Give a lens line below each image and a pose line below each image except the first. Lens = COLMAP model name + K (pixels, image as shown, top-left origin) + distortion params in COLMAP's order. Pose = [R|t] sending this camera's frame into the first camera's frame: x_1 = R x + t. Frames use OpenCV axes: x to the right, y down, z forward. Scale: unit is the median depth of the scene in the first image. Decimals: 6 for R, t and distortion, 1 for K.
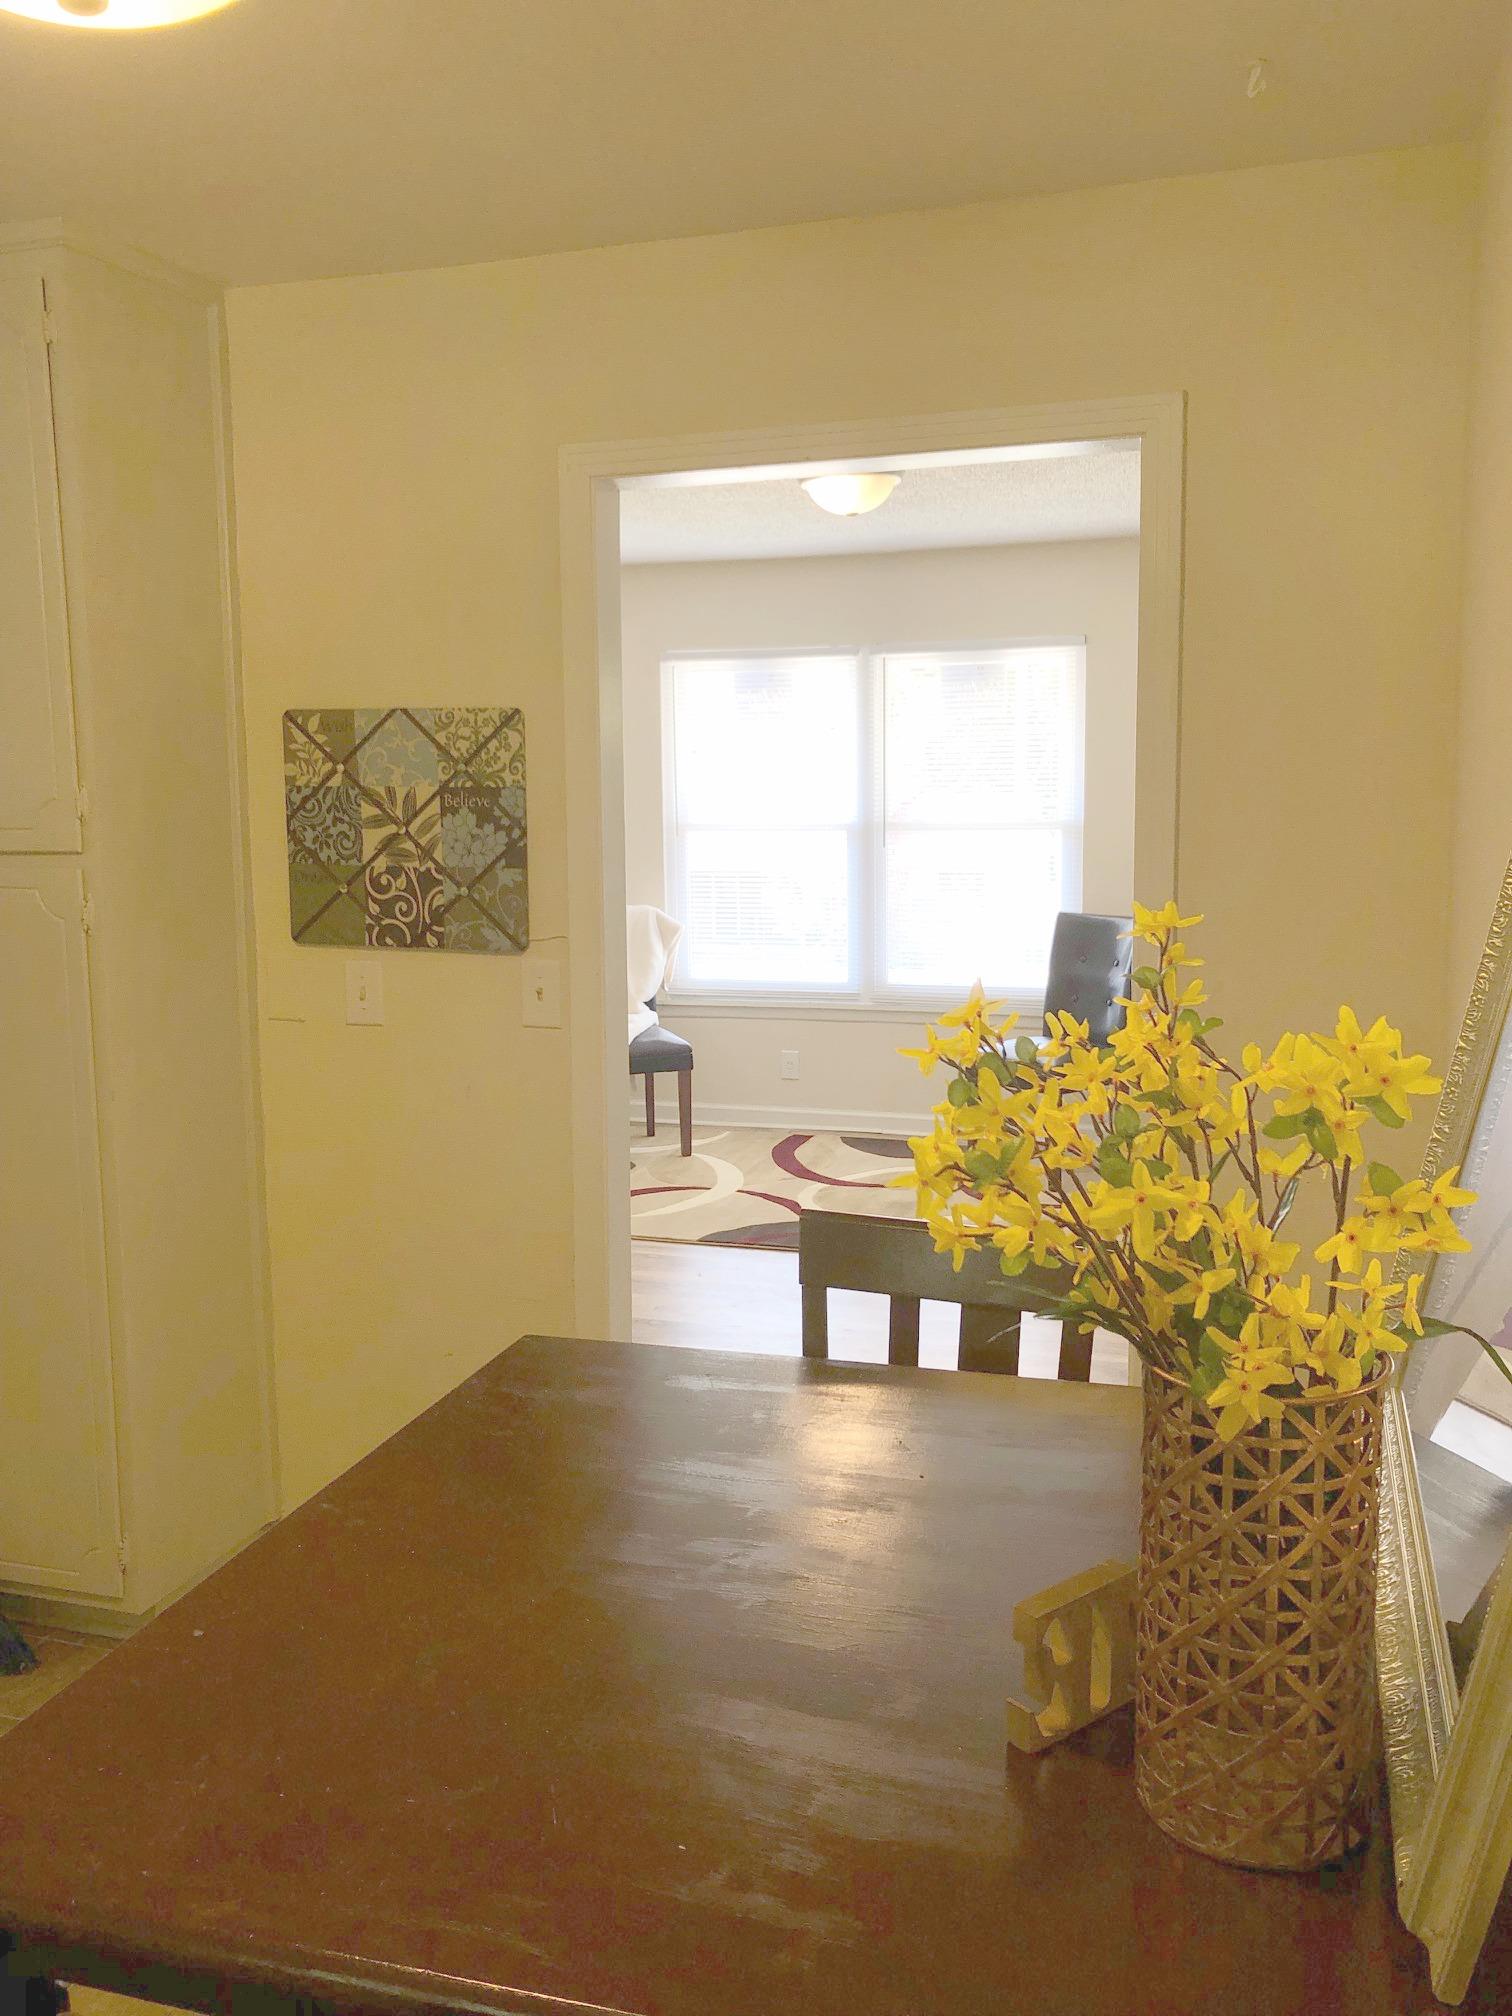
lens RADIAL K [[1650.5, 0, 789.6], [0, 1650.5, 940.6], [0, 0, 1]] dist [0.136759, -0.406974]
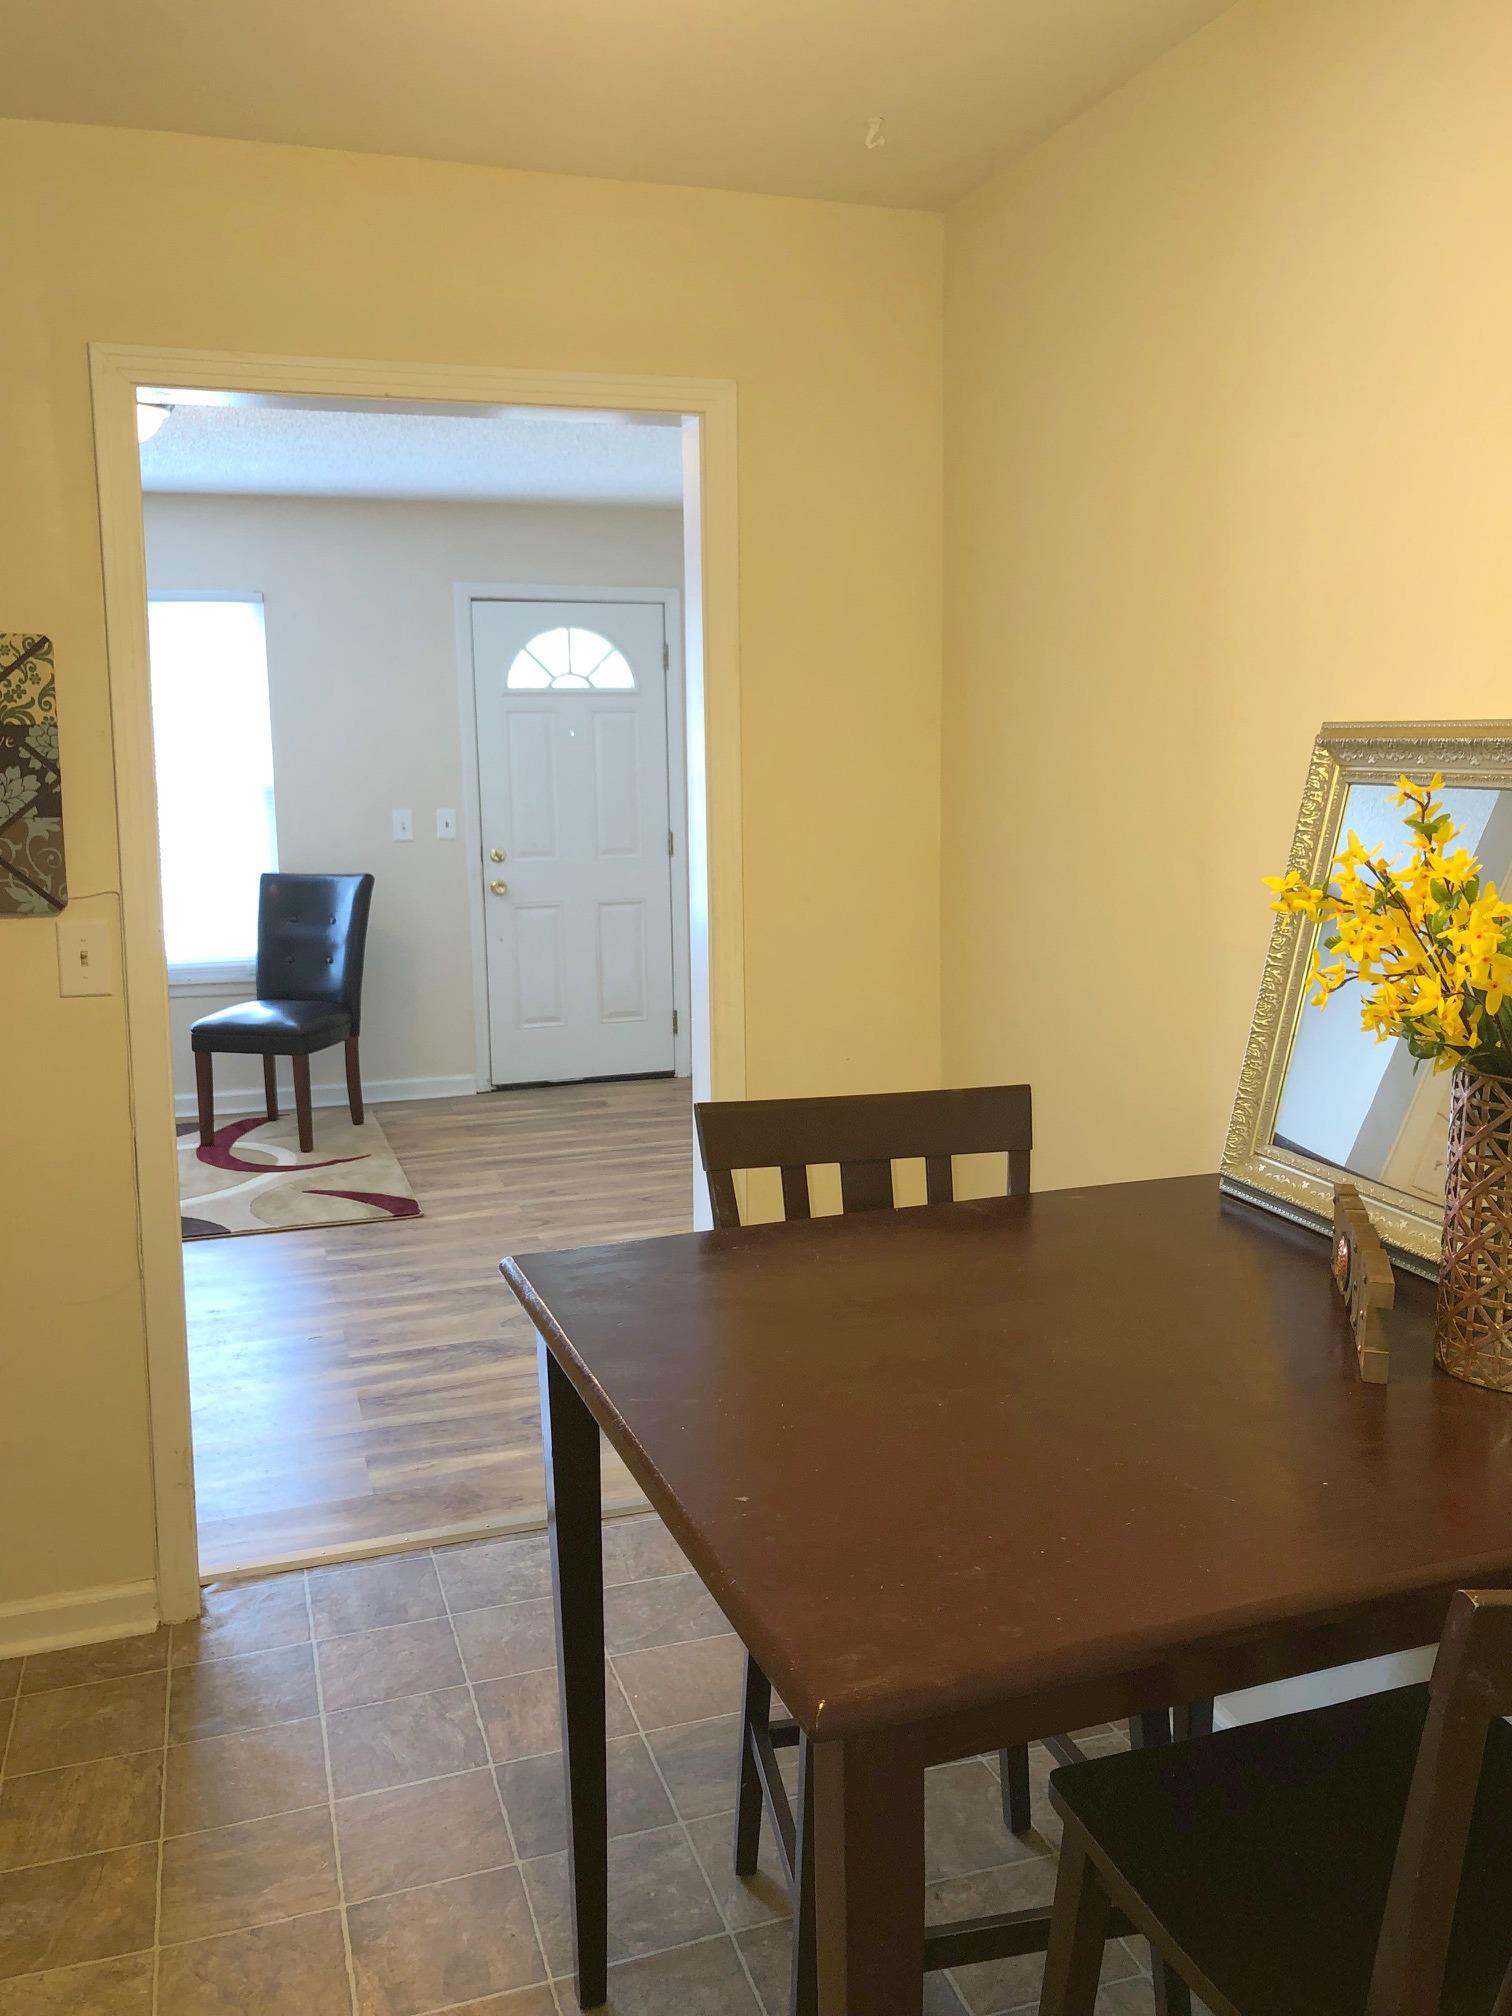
lens RADIAL K [[1650.5, 0, 789.6], [0, 1650.5, 940.6], [0, 0, 1]] dist [0.136759, -0.406974]
pose [[0.788326, -0.067619, 0.611530, -0.402777], [0.057598, 0.997688, 0.036068, 0.012429], [-0.612556, 0.006790, 0.790398, 0.059444]]
